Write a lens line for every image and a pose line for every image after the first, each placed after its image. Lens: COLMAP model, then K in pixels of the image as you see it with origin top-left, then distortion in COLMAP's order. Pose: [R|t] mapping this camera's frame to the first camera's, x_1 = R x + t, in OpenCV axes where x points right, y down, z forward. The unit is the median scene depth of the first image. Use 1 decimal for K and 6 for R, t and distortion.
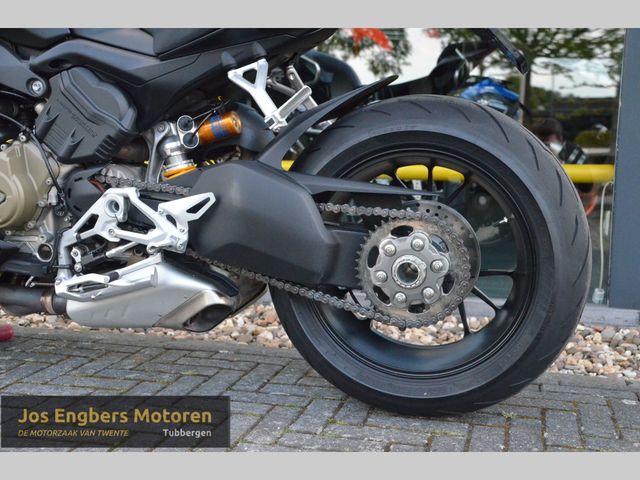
lens RADIAL K [[762.3, 0, 320.0], [0, 762.3, 240.0], [0, 0, 1]] dist [0.004694, 0.489488]
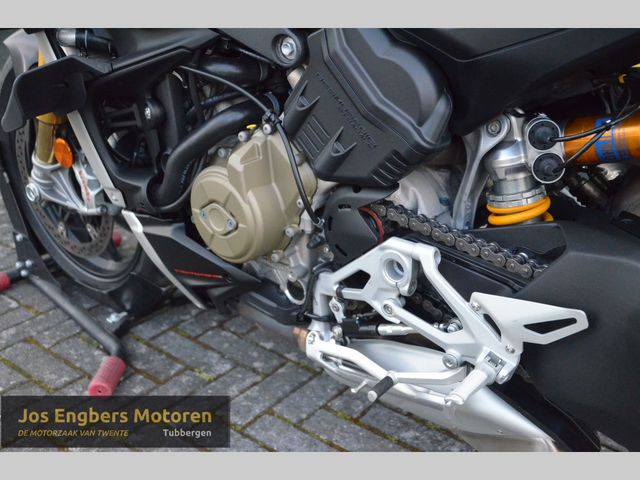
lens RADIAL K [[702.2, 0, 320.0], [0, 702.2, 240.0], [0, 0, 1]] dist [-0.019402, -0.010627]
pose [[0.914774, 0.160656, -0.370646, -0.127049], [-0.049545, 0.955209, 0.291754, -0.212414], [0.400916, -0.248526, 0.881760, 0.508847]]
